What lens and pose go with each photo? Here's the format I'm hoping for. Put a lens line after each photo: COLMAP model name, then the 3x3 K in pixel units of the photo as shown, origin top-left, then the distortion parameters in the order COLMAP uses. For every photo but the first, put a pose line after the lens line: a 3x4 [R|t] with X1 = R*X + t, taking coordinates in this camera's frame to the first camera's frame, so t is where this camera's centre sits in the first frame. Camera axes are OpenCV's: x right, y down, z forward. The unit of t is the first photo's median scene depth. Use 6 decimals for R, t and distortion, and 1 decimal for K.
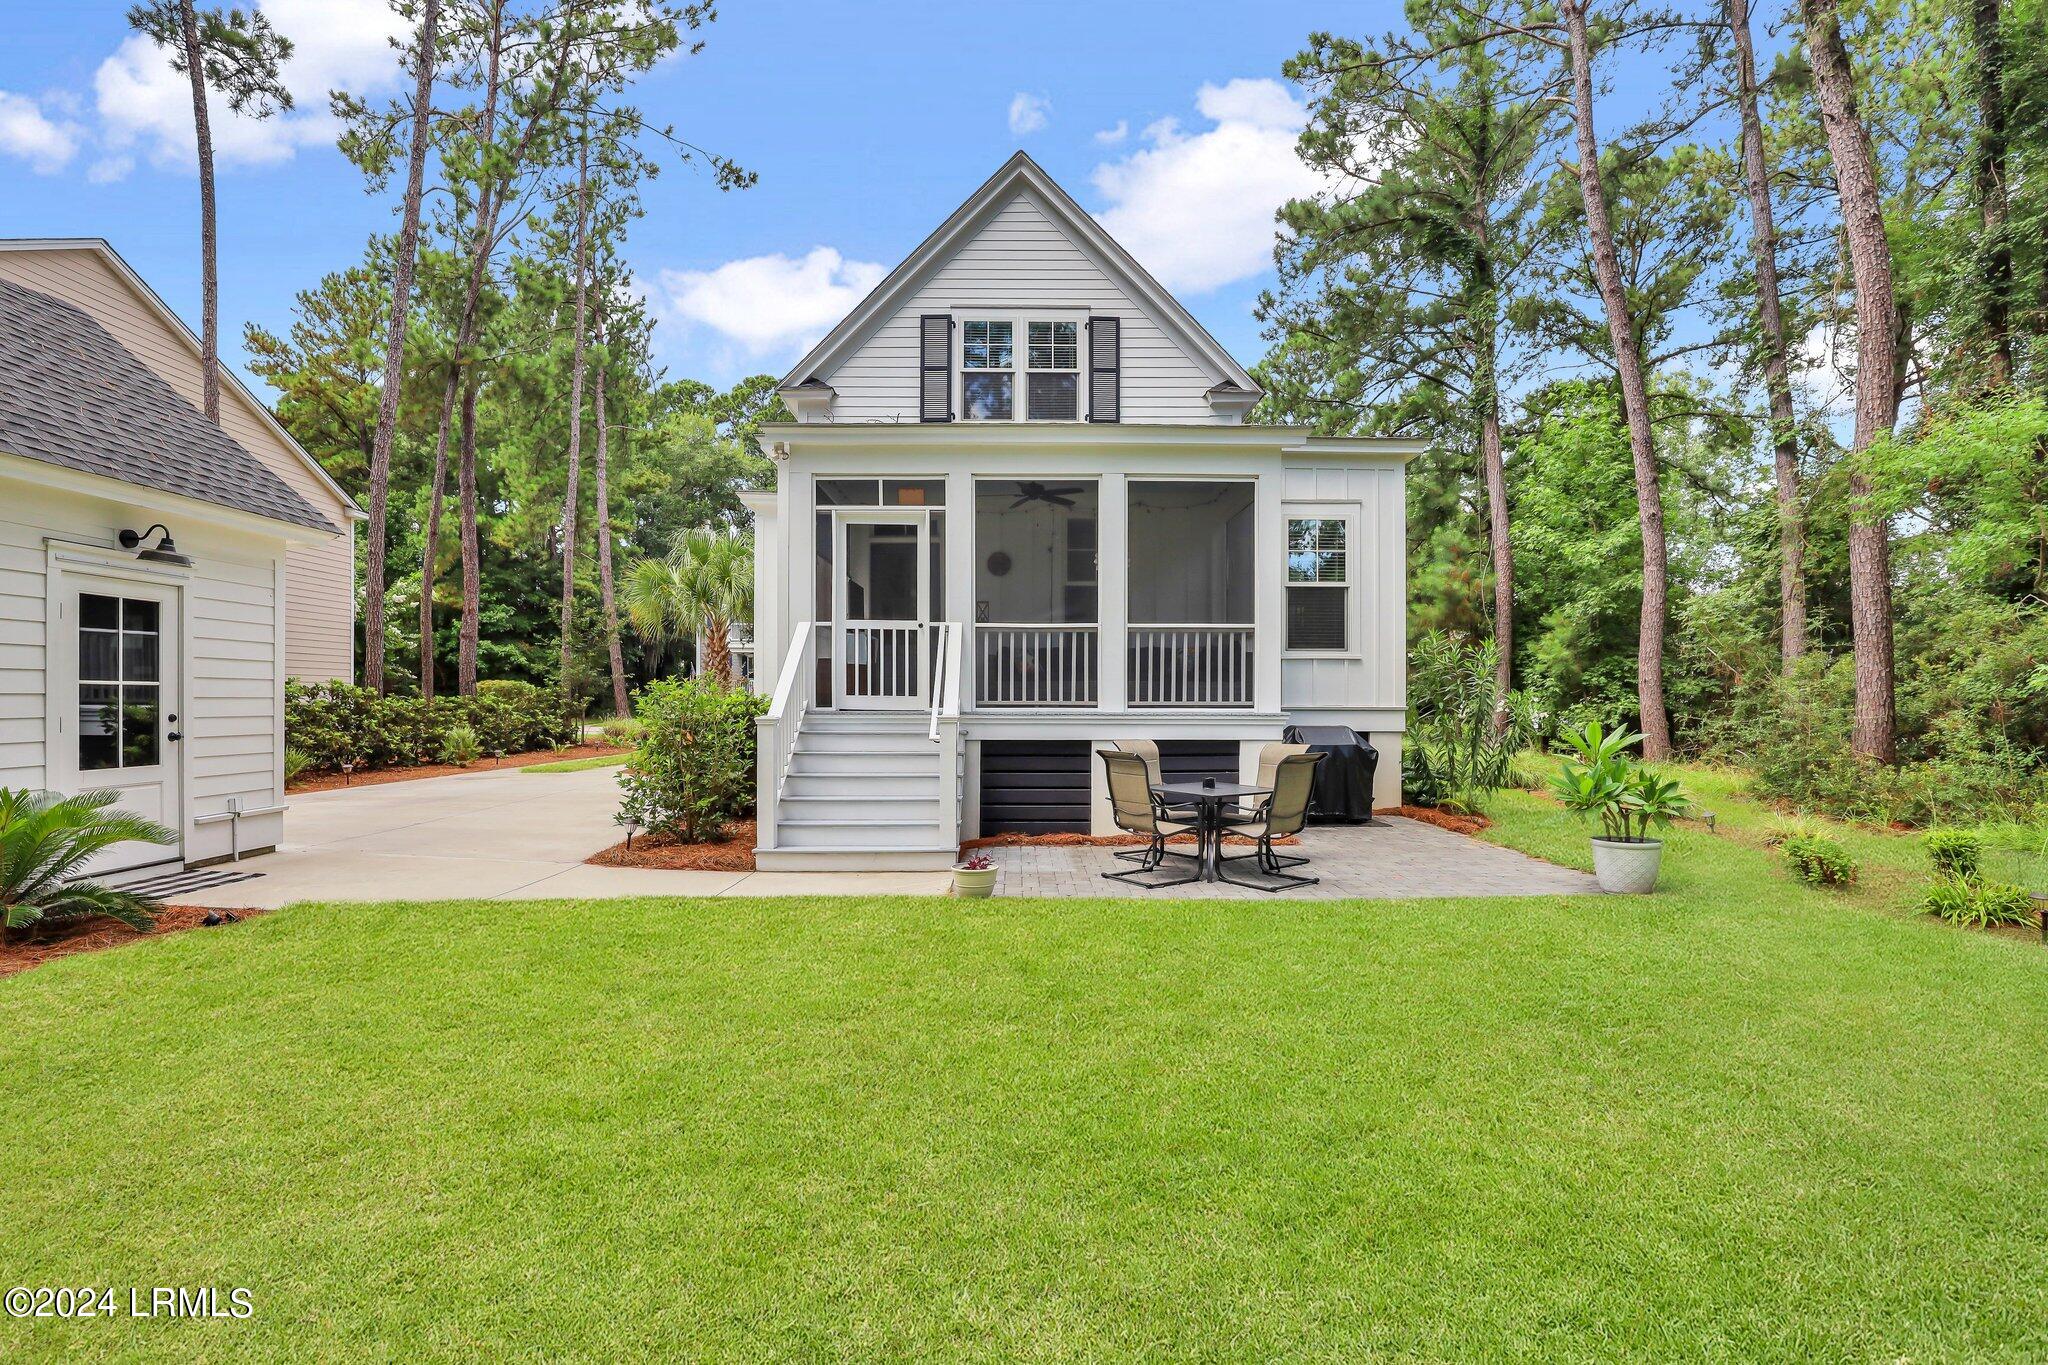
lens RADIAL K [[957.7, 0, 1032.2], [0, 957.7, 700.9], [0, 0, 1]] dist [-0.026034, 0.004505]
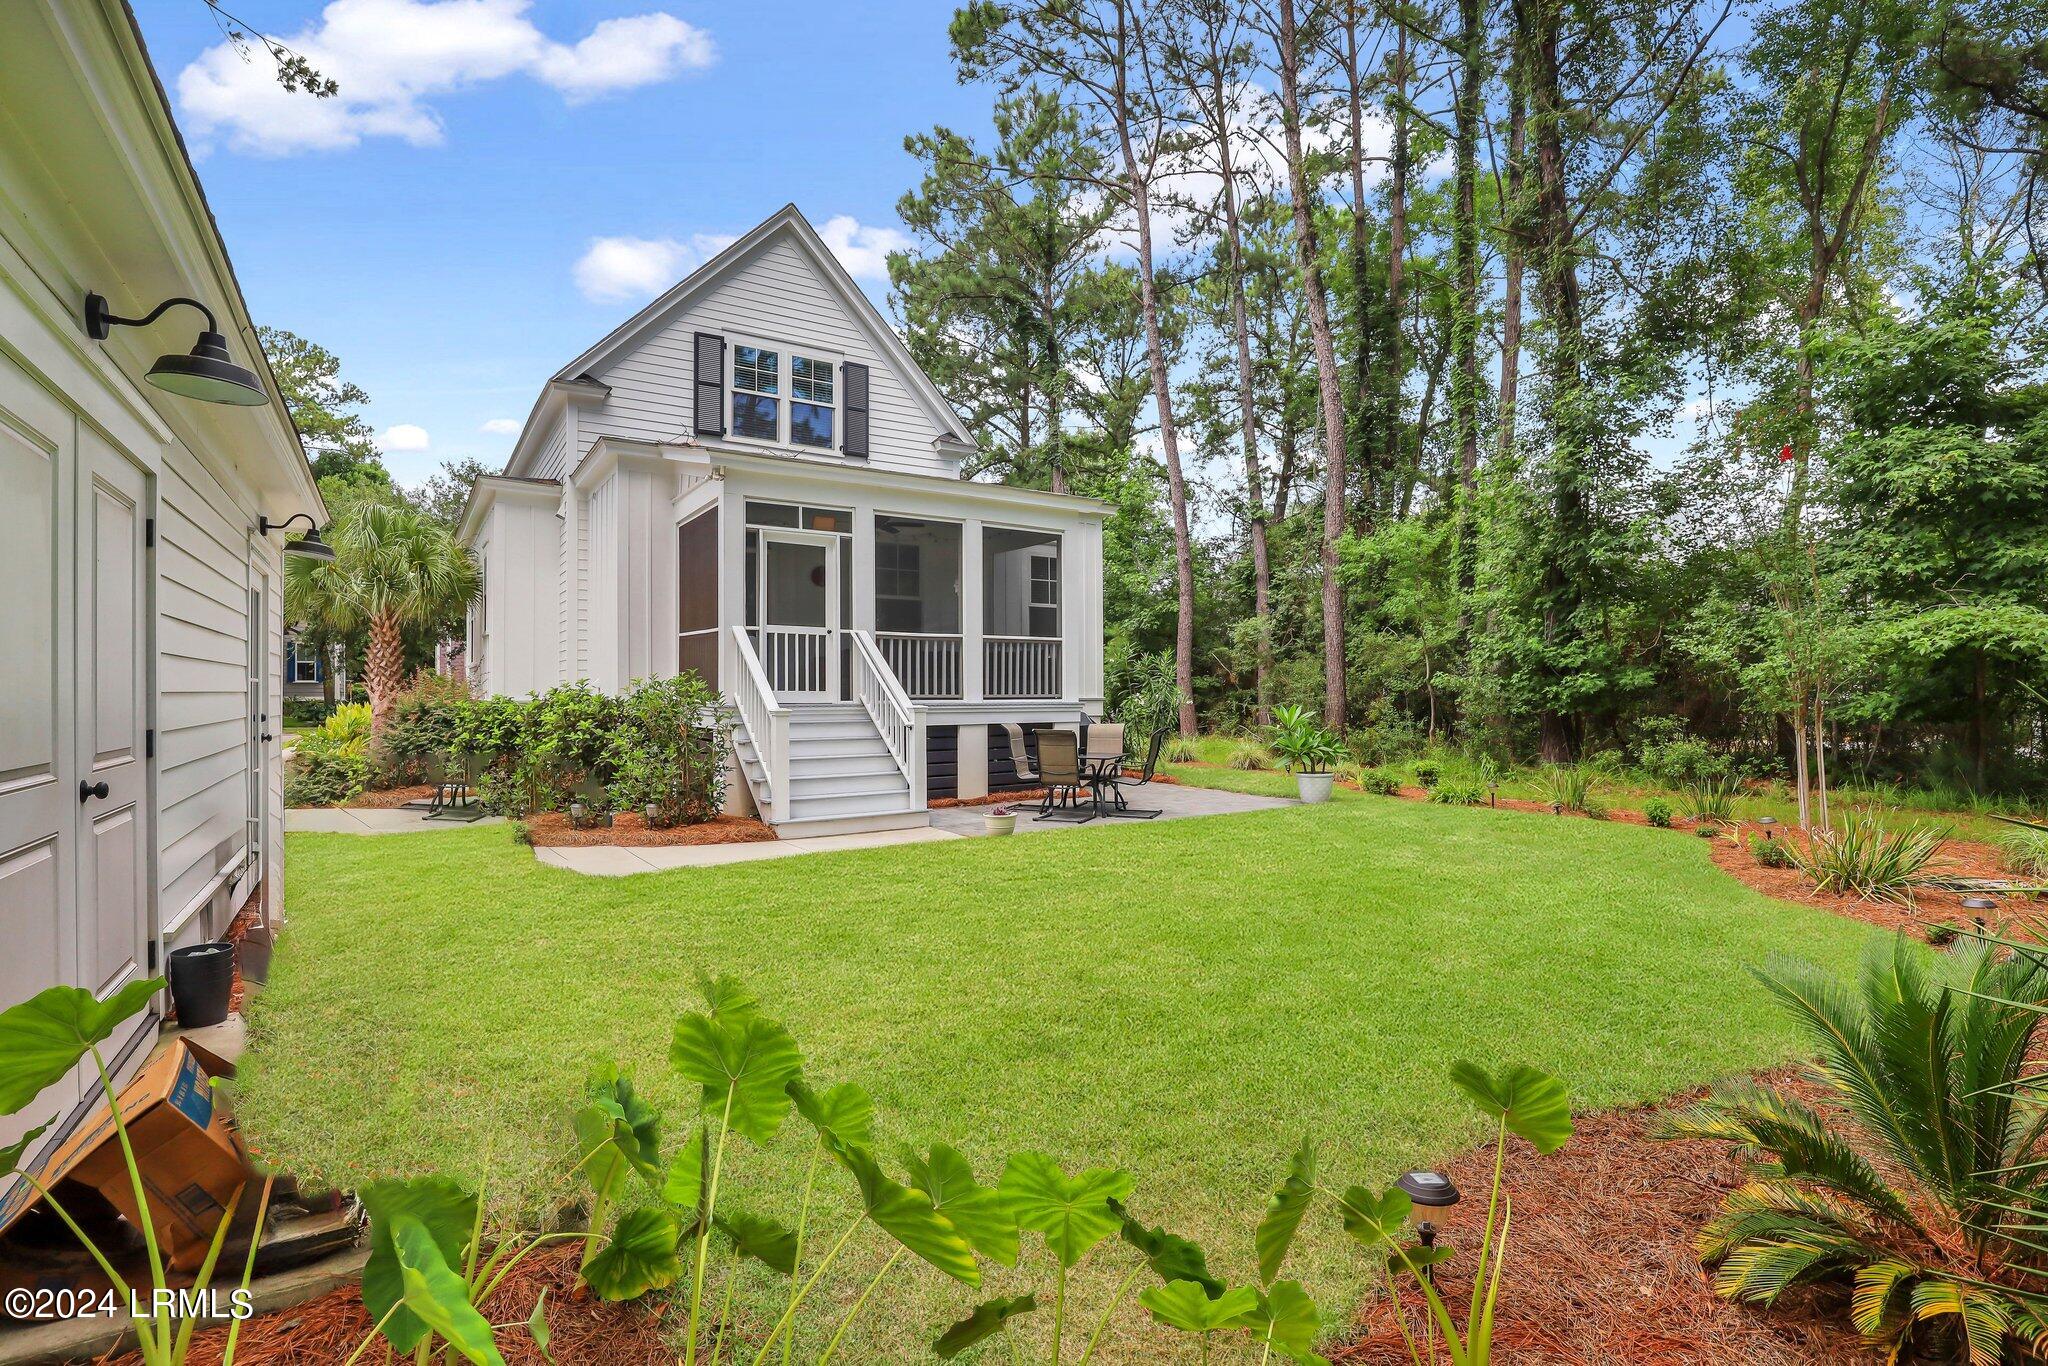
lens RADIAL K [[957.7, 0, 1041.5], [0, 957.7, 687.7], [0, 0, 1]] dist [-0.026034, 0.004505]
pose [[0.843626, -0.001331, 0.536930, -0.434527], [0.004362, 0.999981, -0.004374, -0.002194], [-0.536914, 0.006032, 0.843615, -0.118954]]
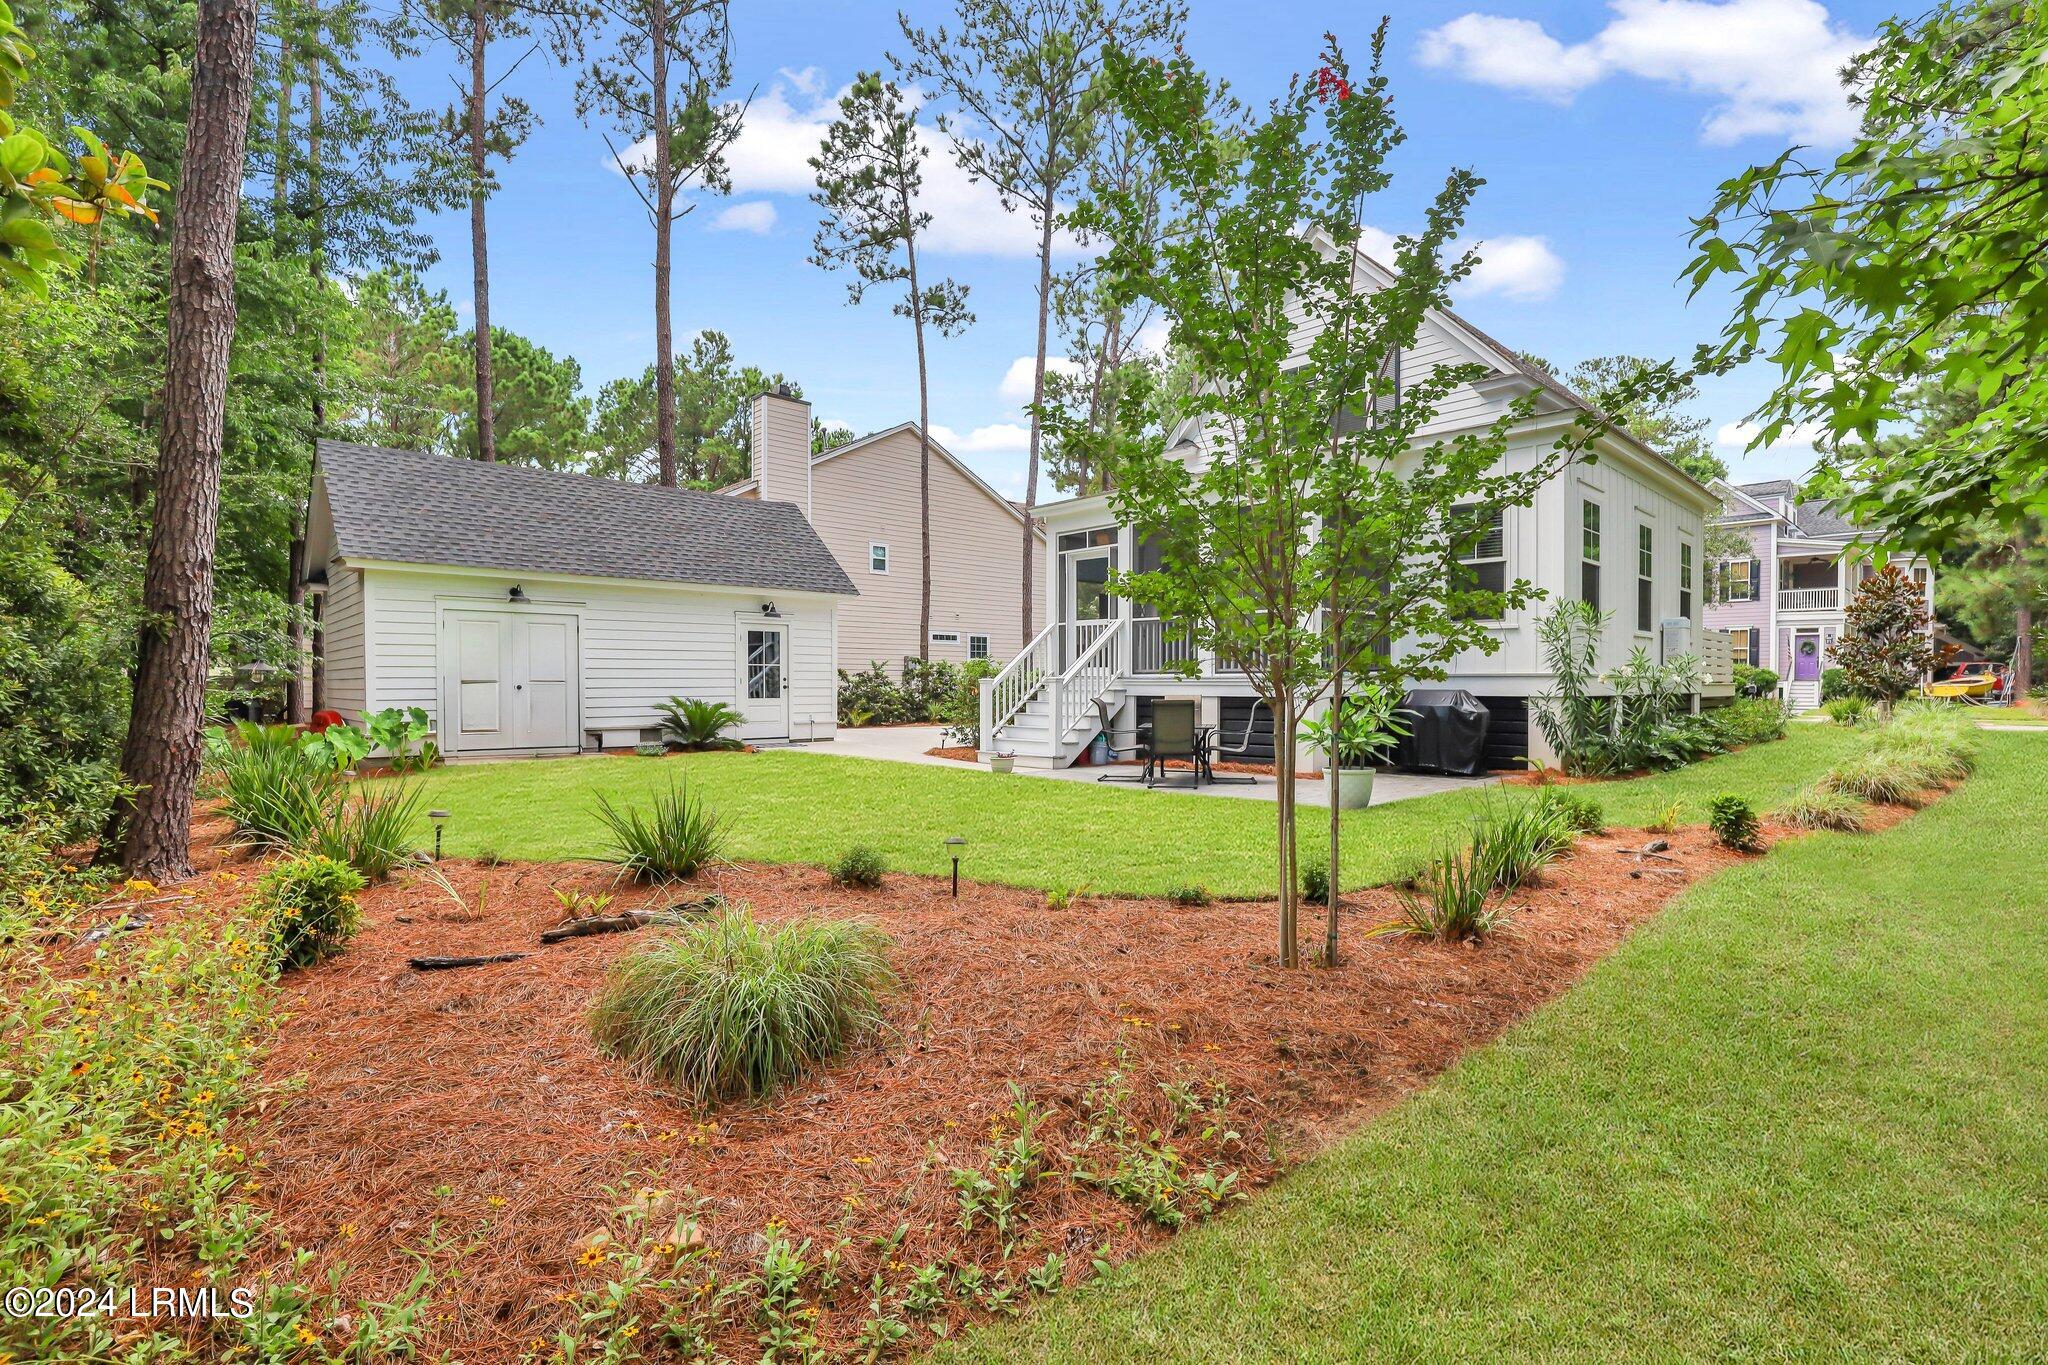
lens RADIAL K [[957.7, 0, 1032.6], [0, 957.7, 689.6], [0, 0, 1]] dist [-0.026034, 0.004505]
pose [[0.681992, 0.002514, -0.731355, 0.761729], [0.001675, 0.999986, 0.005000, 0.019422], [0.731357, -0.004635, 0.681979, -0.124838]]
